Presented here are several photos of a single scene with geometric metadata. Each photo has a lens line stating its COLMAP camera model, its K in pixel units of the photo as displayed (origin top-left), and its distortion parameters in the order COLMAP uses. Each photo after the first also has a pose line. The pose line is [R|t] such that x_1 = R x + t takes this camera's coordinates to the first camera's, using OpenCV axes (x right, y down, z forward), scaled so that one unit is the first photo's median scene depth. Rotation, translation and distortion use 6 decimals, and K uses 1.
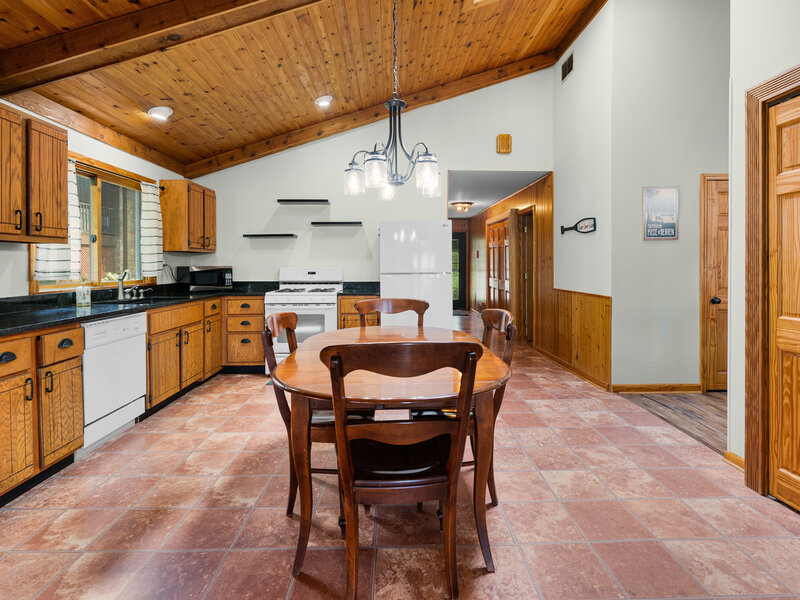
lens RADIAL K [[406.3, 0, 403.0], [0, 406.3, 267.4], [0, 0, 1]] dist [0.001583, 0.000489]
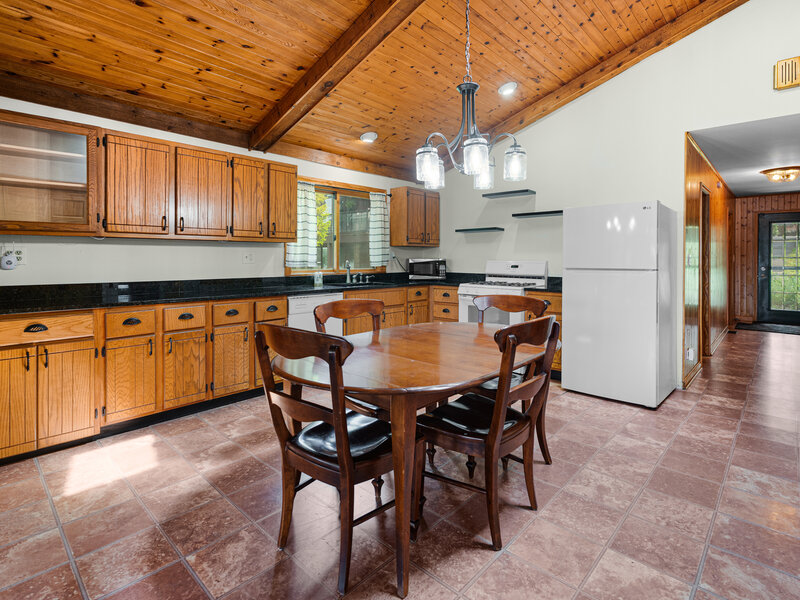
lens RADIAL K [[412.7, 0, 407.5], [0, 412.7, 259.0], [0, 0, 1]] dist [-0.000788, 0.000932]
pose [[0.723296, 0.008743, -0.690483, 0.369213], [-0.010986, 0.999939, 0.001153, -0.002986], [0.690451, 0.006751, 0.723348, 0.146361]]
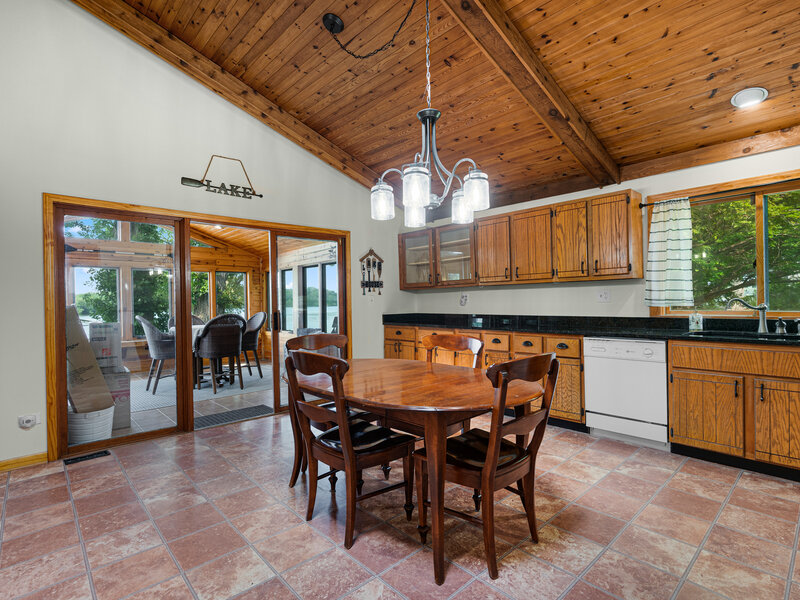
lens RADIAL K [[406.9, 0, 399.5], [0, 406.9, 301.3], [0, 0, 1]] dist [-0.001864, 0.000517]
pose [[-0.753113, 0.019059, -0.657615, 0.415272], [0.016247, 0.999814, 0.010371, -0.007394], [0.657690, -0.002874, -0.753283, 1.099300]]
